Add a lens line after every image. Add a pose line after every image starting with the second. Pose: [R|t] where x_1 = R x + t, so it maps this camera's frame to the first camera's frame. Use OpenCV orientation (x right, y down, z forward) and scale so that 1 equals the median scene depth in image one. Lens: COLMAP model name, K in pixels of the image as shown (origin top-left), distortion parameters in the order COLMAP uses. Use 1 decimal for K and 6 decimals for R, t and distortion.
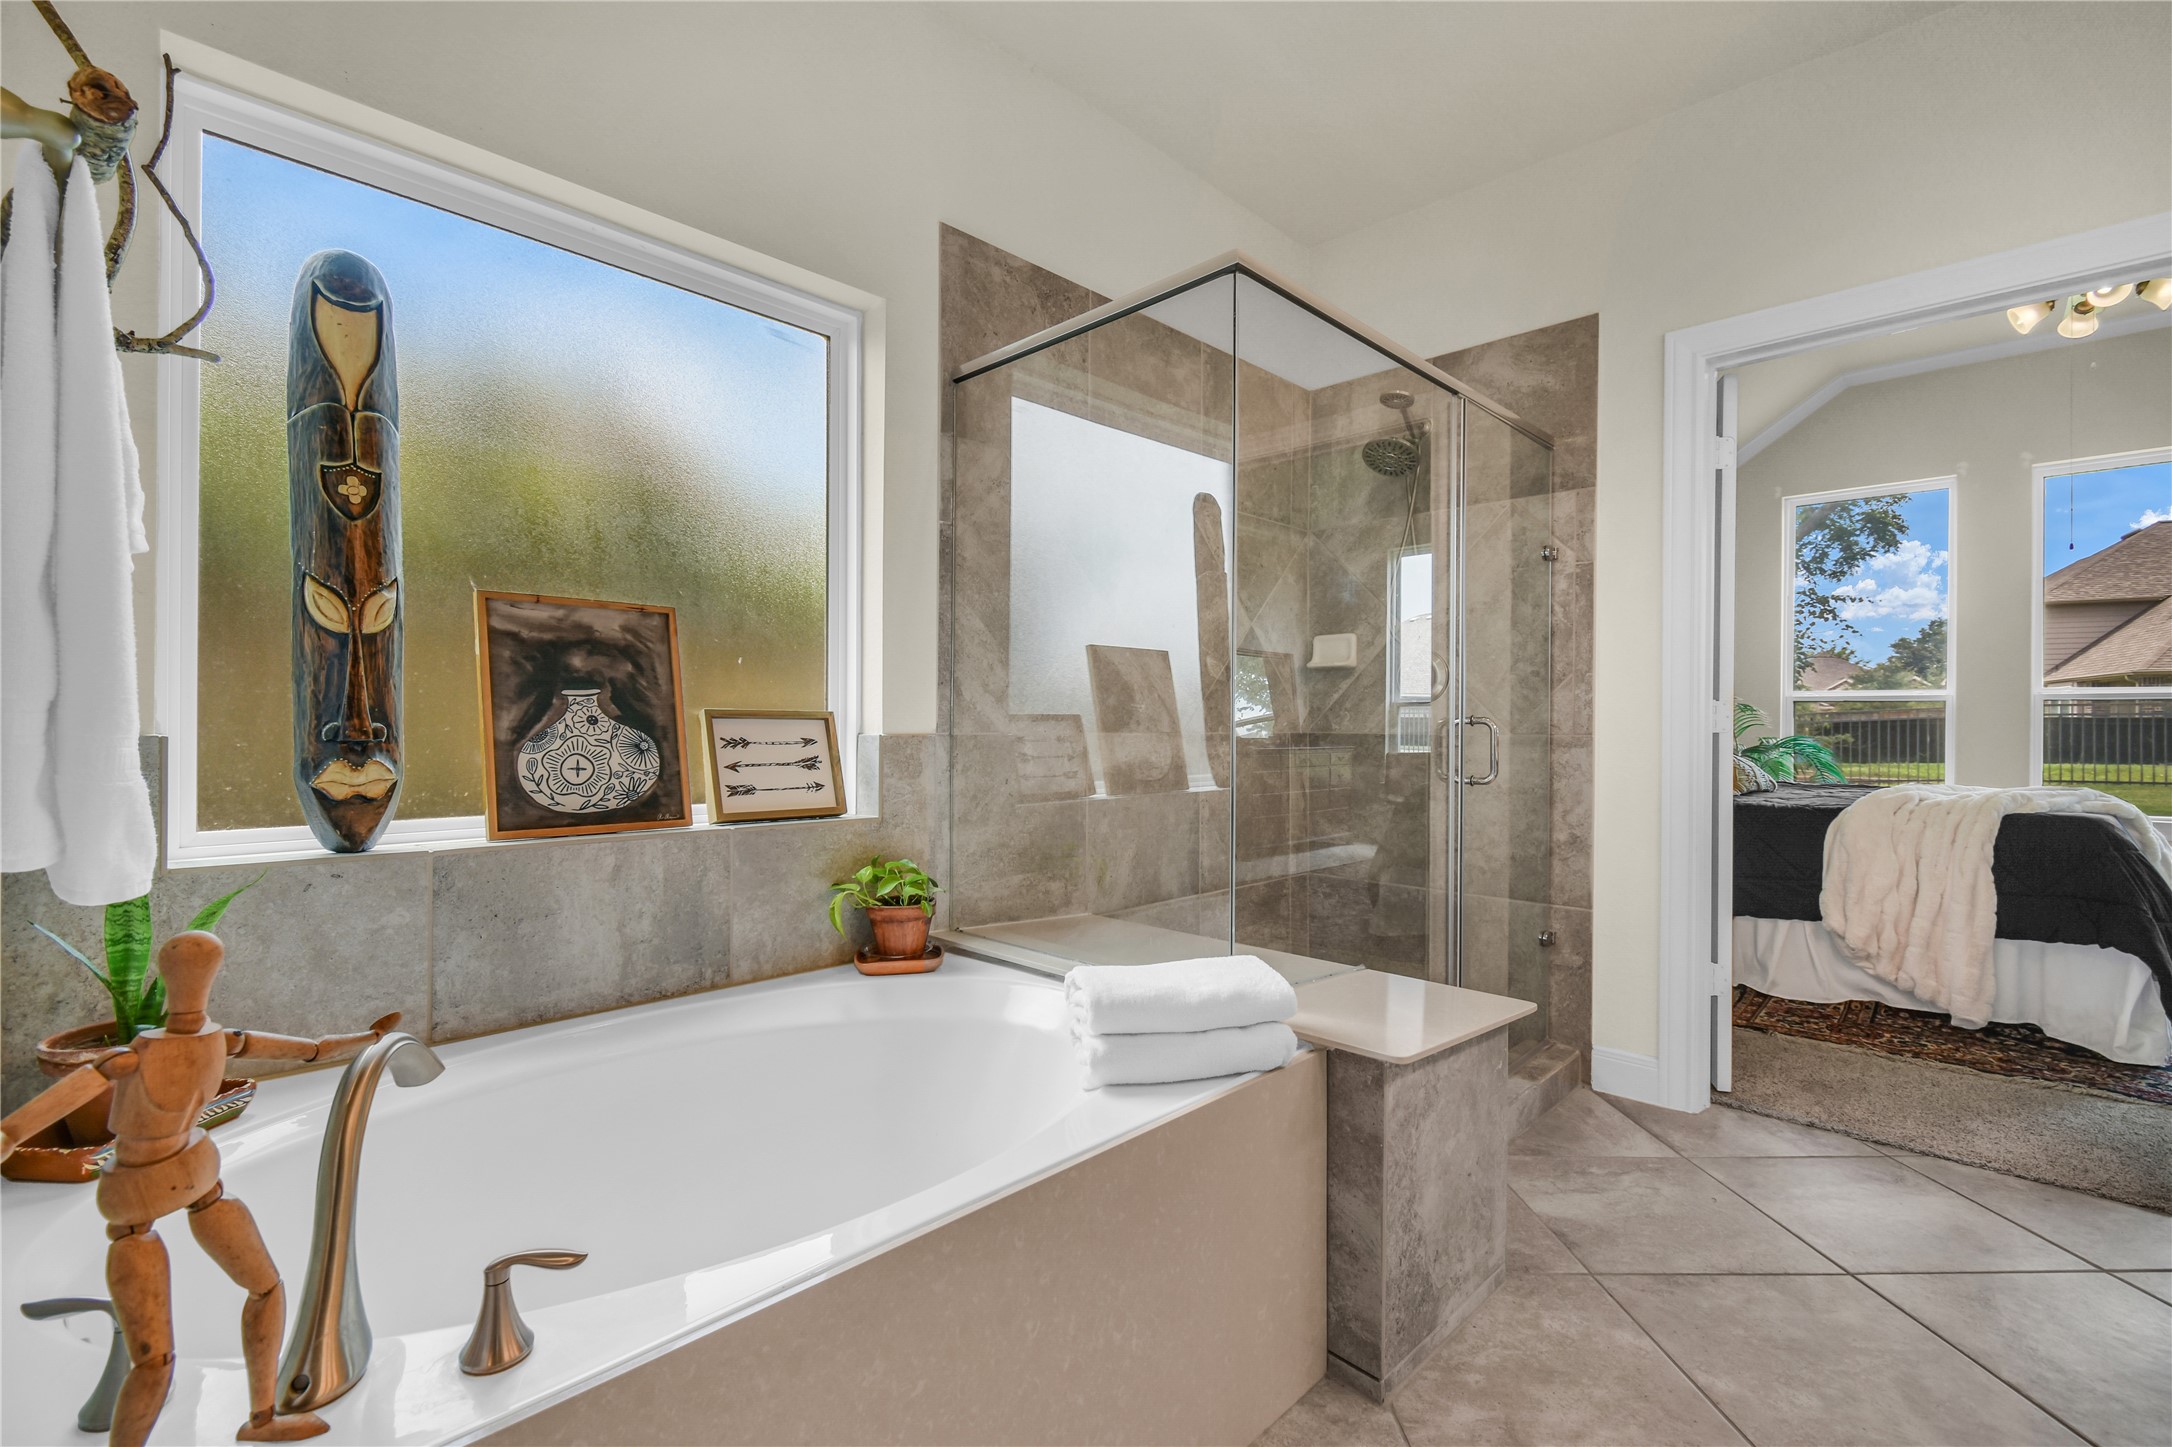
lens RADIAL K [[966.9, 0, 1086.6], [0, 966.9, 721.0], [0, 0, 1]] dist [0.013435, -0.006838]
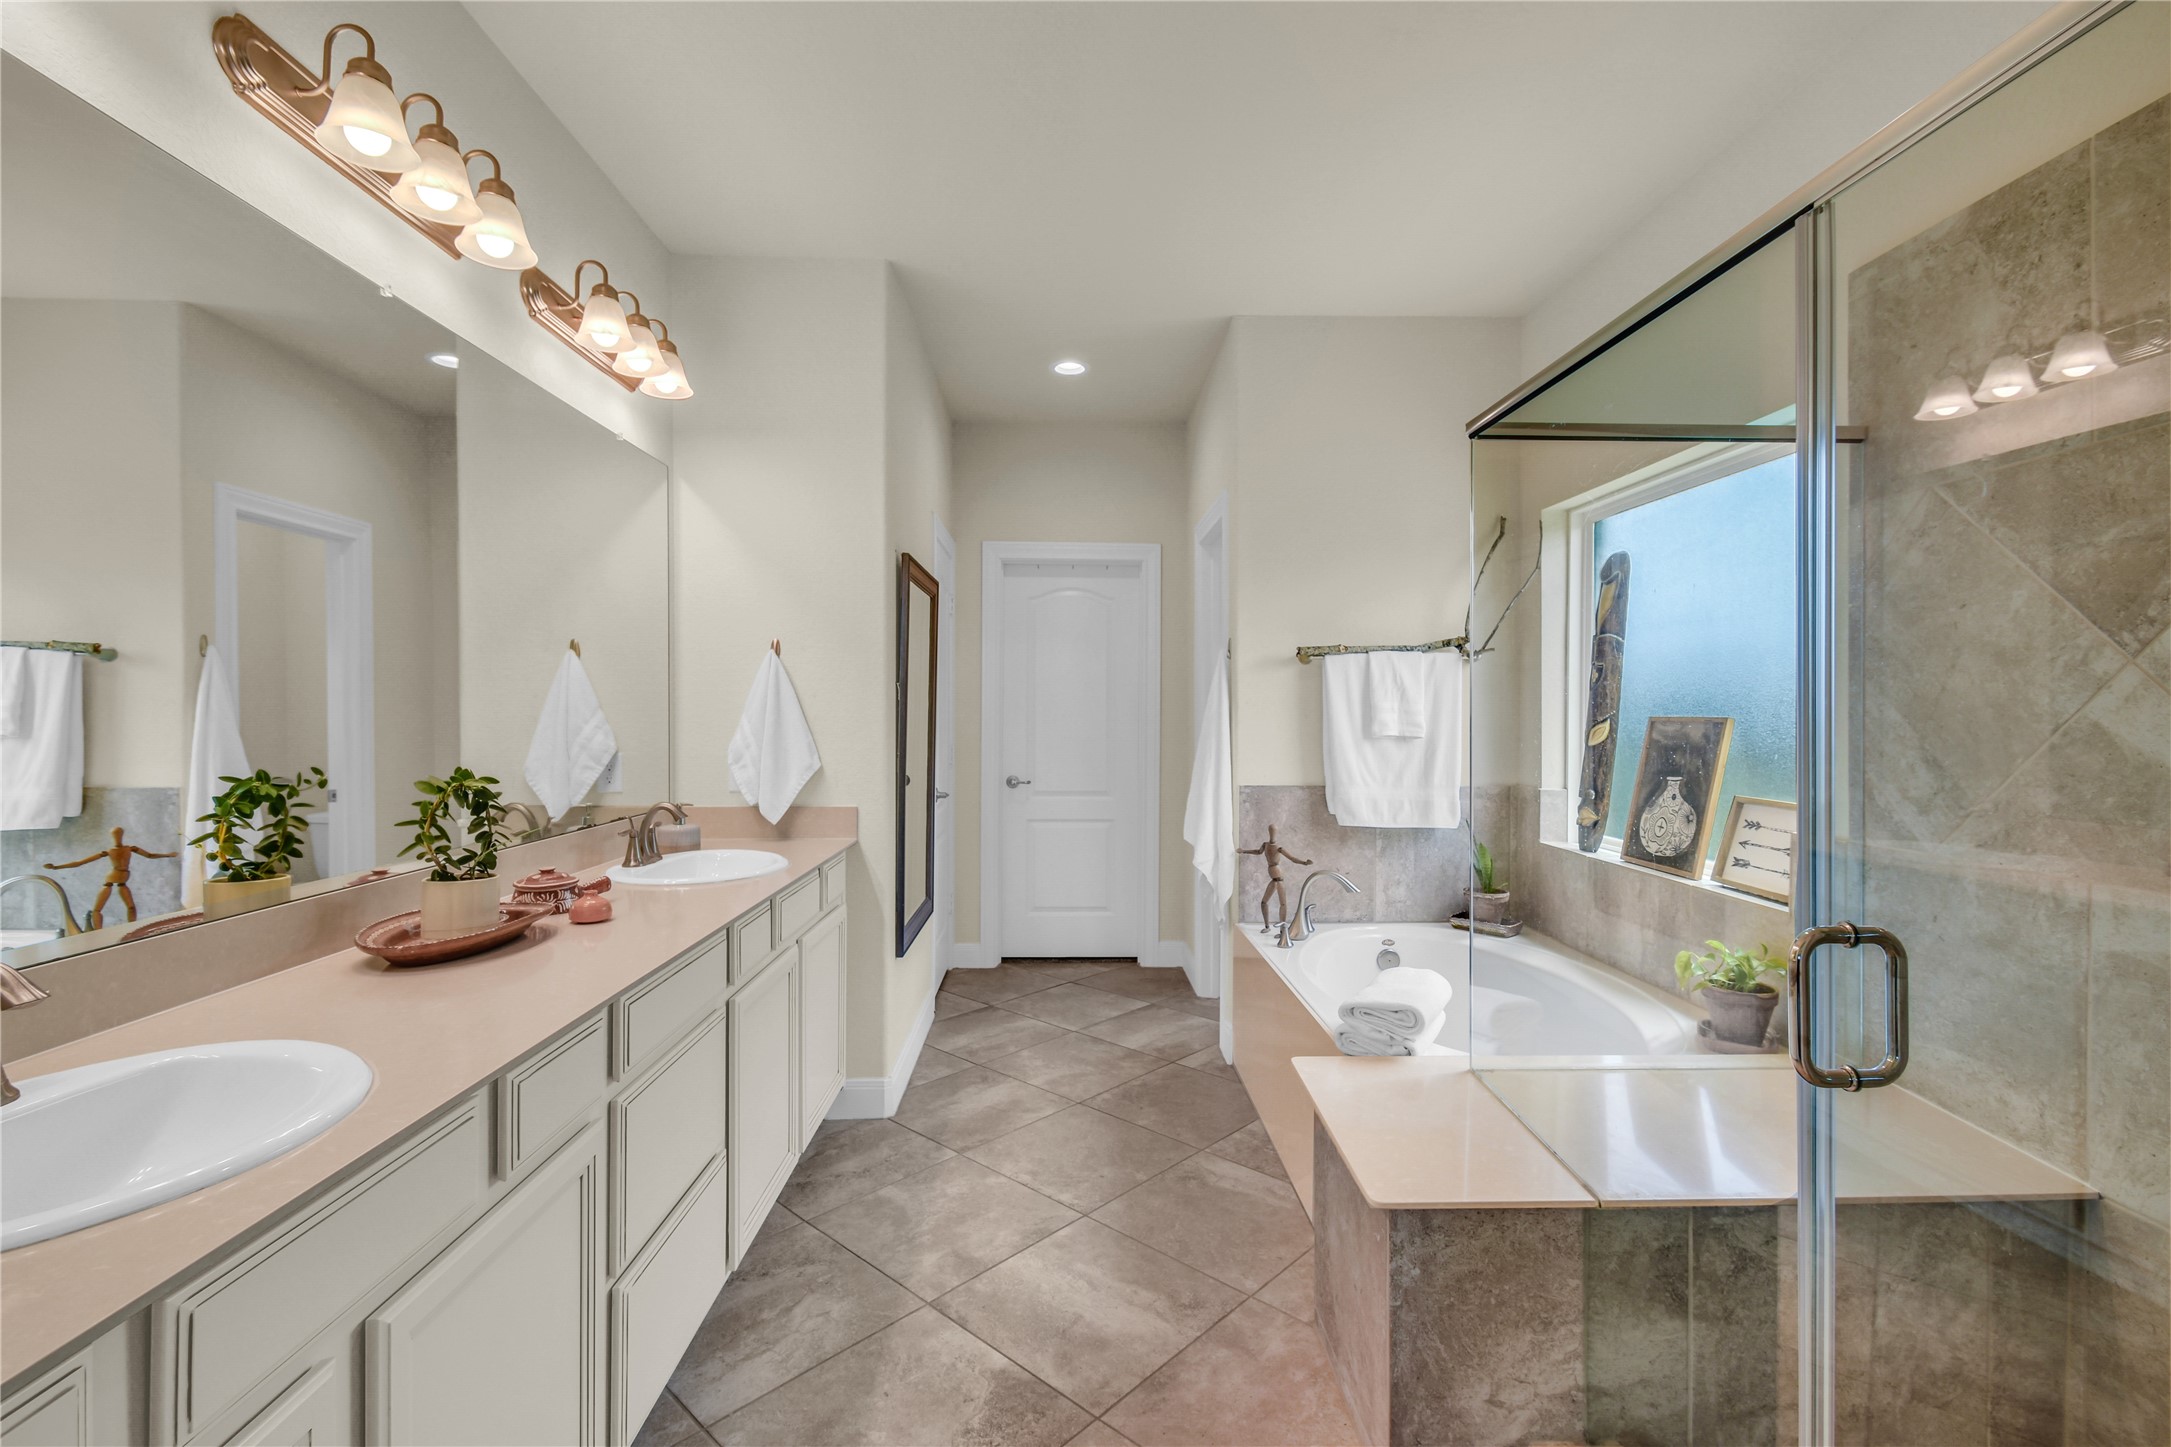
lens RADIAL K [[966.6, 0, 1086.5], [0, 966.6, 717.6], [0, 0, 1]] dist [0.010511, -0.000143]
pose [[-0.694177, -0.003100, -0.719798, 1.118414], [-0.005726, 0.999983, 0.001215, -0.111161], [0.719782, 0.004965, -0.694183, 1.263270]]
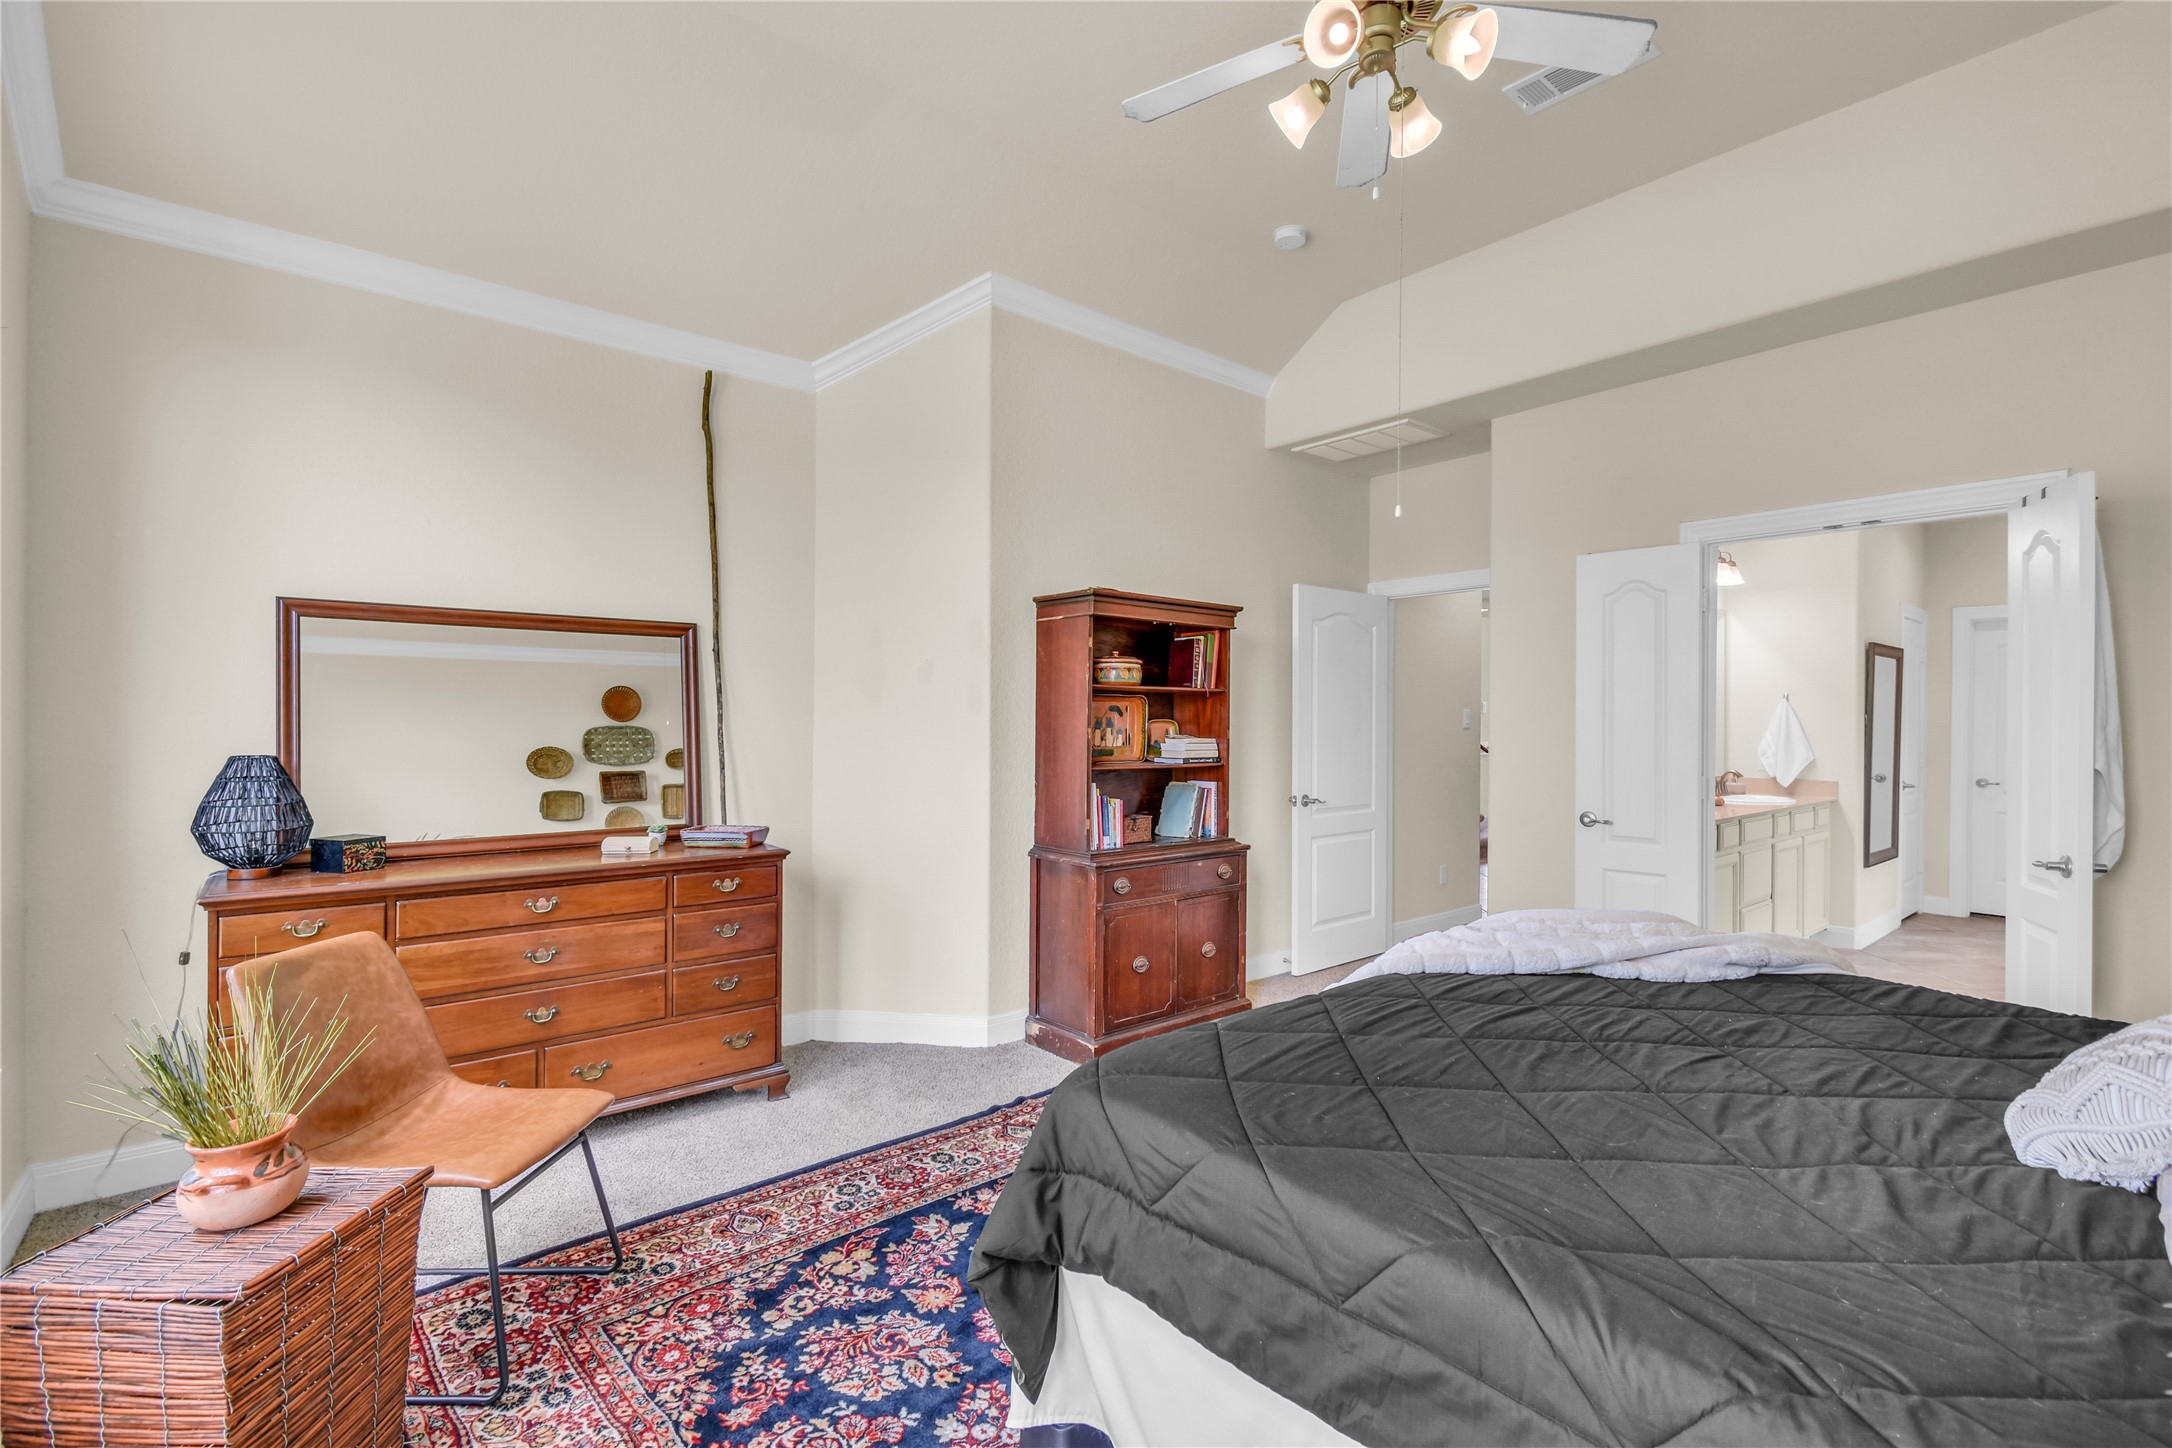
lens RADIAL K [[966.9, 0, 1086.6], [0, 966.9, 721.5], [0, 0, 1]] dist [0.013435, -0.006838]
pose [[-0.995440, -0.014422, 0.094297, 2.277489], [-0.014337, 0.999896, 0.001574, -0.115908], [-0.094310, 0.000215, -0.995543, 3.120992]]
